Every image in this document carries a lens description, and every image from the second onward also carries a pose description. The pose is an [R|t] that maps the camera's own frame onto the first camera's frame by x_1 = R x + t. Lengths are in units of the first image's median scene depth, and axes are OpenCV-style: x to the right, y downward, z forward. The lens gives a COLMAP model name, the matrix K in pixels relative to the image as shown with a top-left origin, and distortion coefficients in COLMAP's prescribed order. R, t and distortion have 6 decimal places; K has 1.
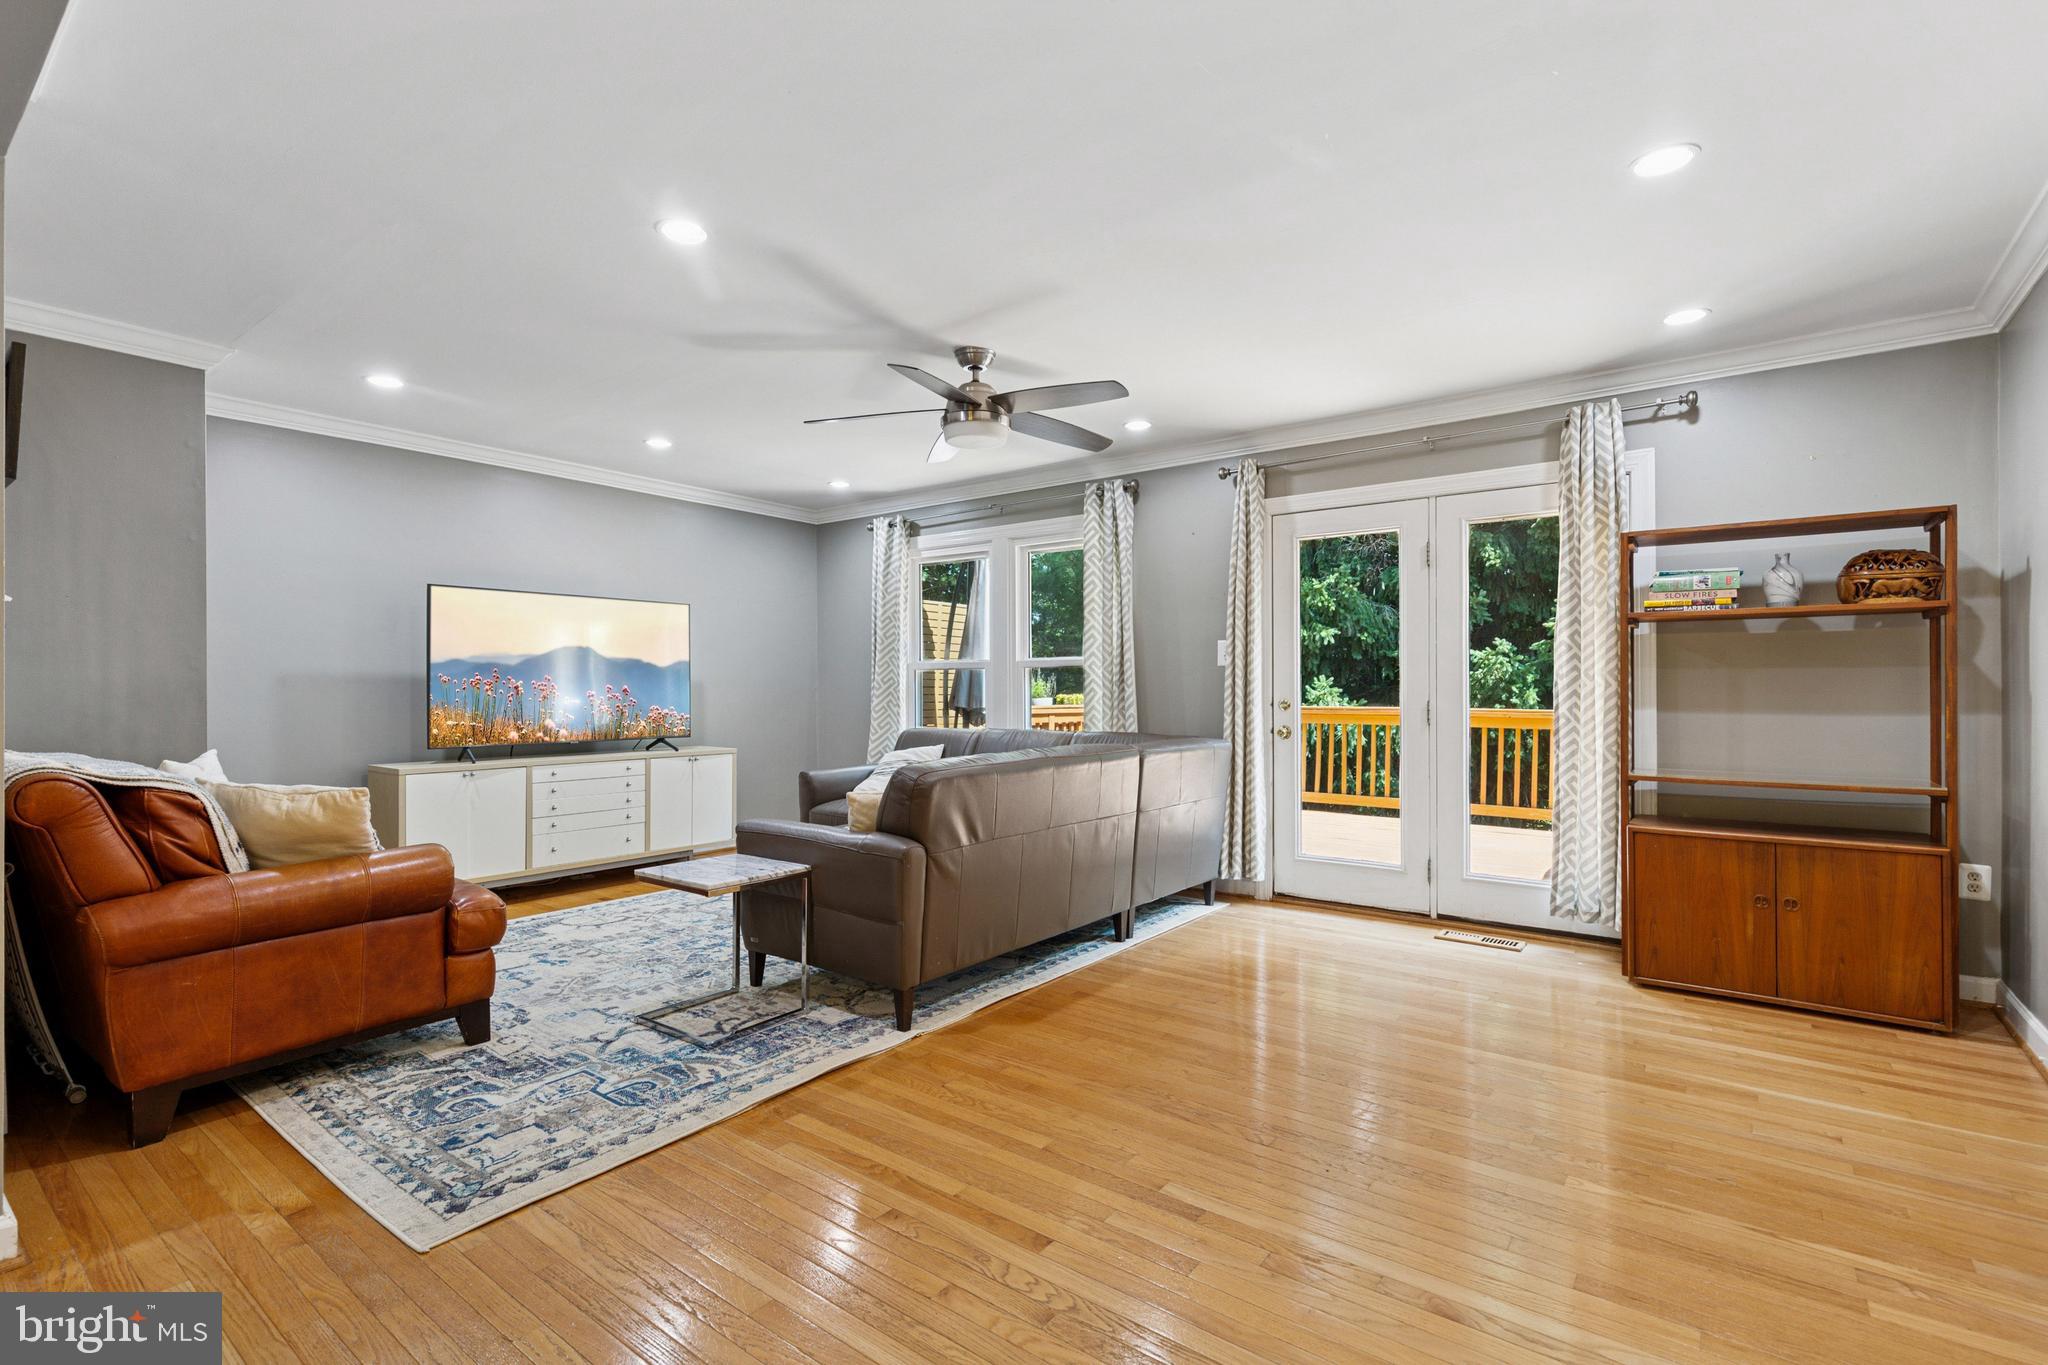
lens RADIAL K [[940.1, 0, 1019.3], [0, 940.1, 687.5], [0, 0, 1]] dist [0.005375, 0.000455]
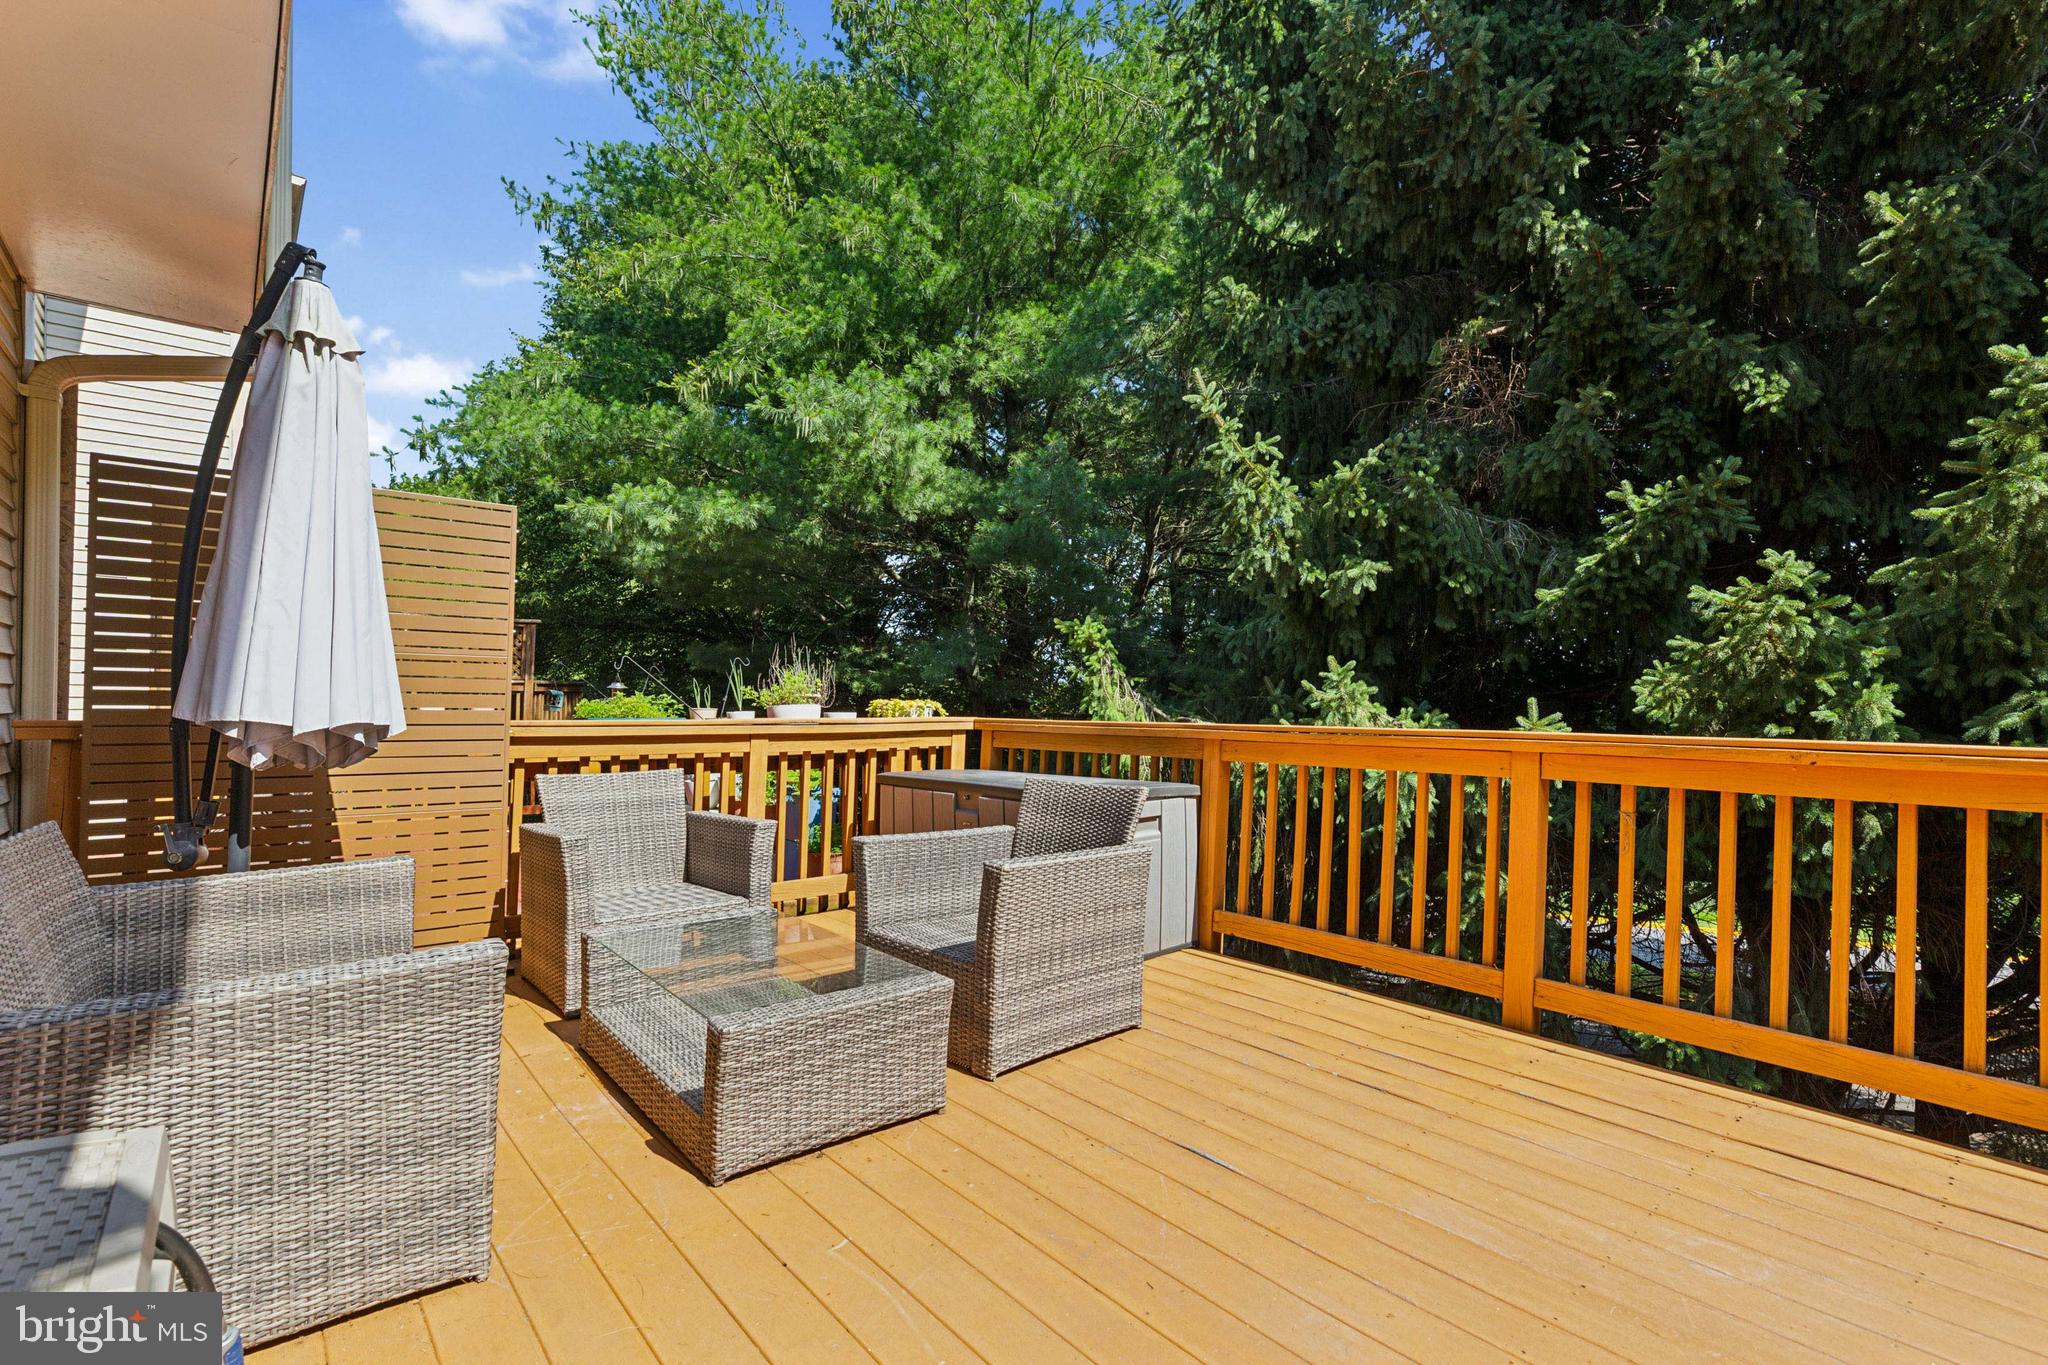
lens RADIAL K [[940.1, 0, 1021.7], [0, 940.1, 687.3], [0, 0, 1]] dist [0.005375, 0.000455]
pose [[0.978564, 0.002418, -0.205928, 0.289566], [-0.005688, 0.999867, -0.015290, 0.010051], [0.205864, 0.016133, 0.978448, 0.564471]]
